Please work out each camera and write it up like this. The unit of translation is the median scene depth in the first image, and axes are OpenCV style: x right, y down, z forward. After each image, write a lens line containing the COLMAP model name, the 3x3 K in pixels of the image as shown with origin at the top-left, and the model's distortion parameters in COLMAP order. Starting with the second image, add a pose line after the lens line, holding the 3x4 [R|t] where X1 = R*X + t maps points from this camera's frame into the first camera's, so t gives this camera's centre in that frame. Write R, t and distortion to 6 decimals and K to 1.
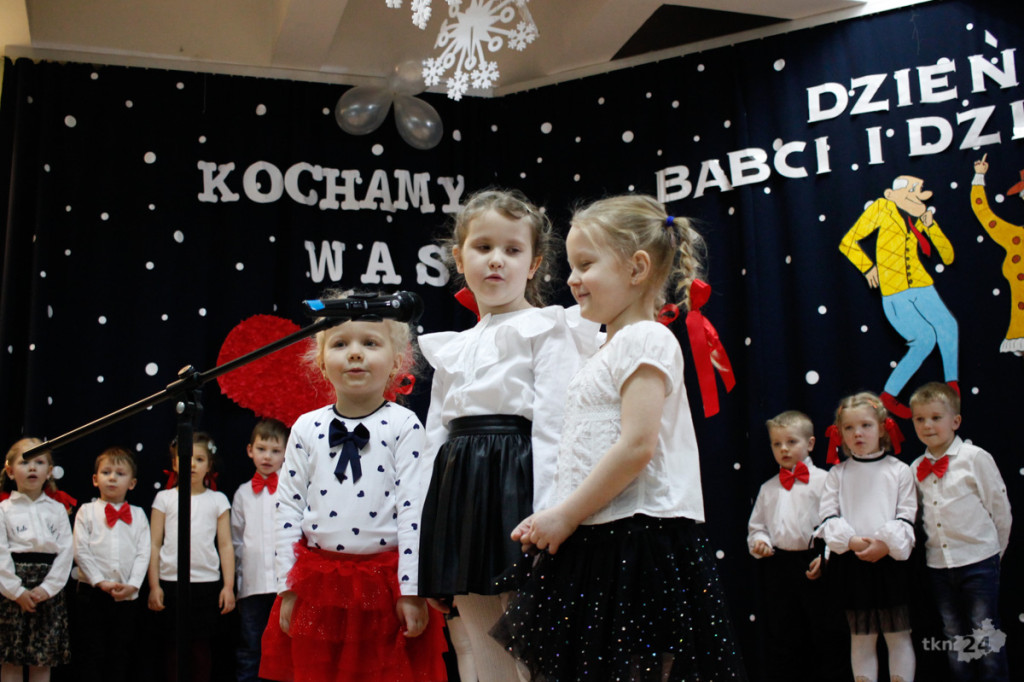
lens RADIAL K [[1283.2, 0, 525.6], [0, 1283.2, 341.0], [0, 0, 1]] dist [-0.084524, 0.046722]
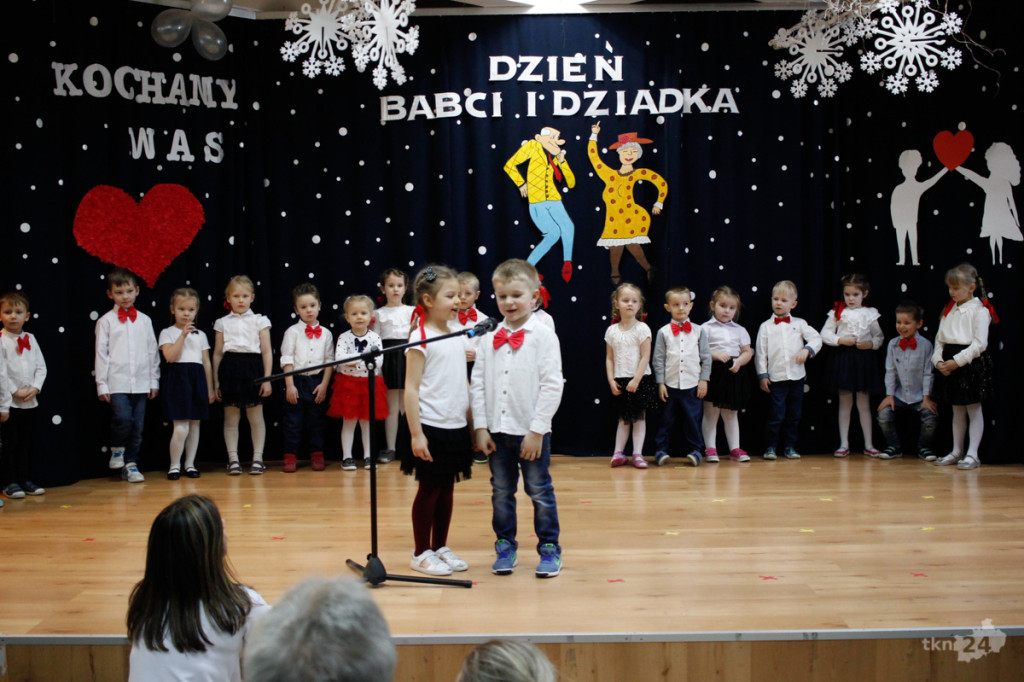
lens RADIAL K [[1216.6, 0, 509.6], [0, 1216.6, 324.8], [0, 0, 1]] dist [-0.104324, 0.052561]
pose [[0.894738, 0.001771, 0.446587, -0.396920], [-0.100785, 0.974995, 0.198056, -0.175194], [-0.435070, -0.222218, 0.872544, -0.329023]]
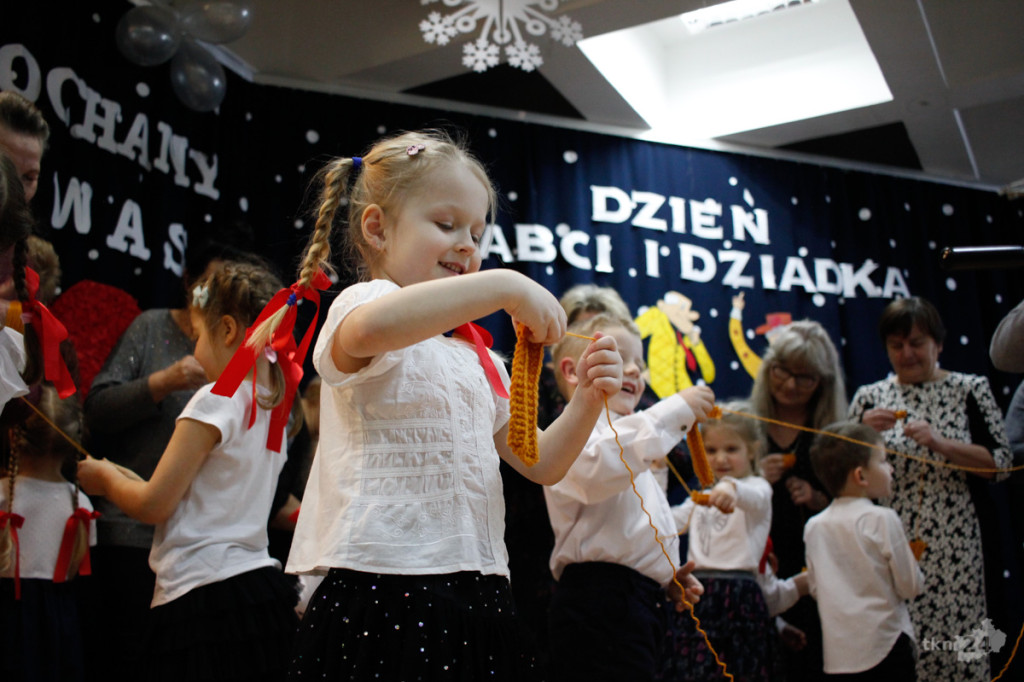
lens RADIAL K [[1148.8, 0, 512.0], [0, 1148.8, 341.0], [0, 0, 1]] dist [-0.126050, 0.142570]
pose [[0.715800, 0.231035, 0.658979, -0.411452], [-0.159704, 0.972834, -0.167596, 0.089942], [-0.679798, 0.014724, 0.733252, 0.365233]]
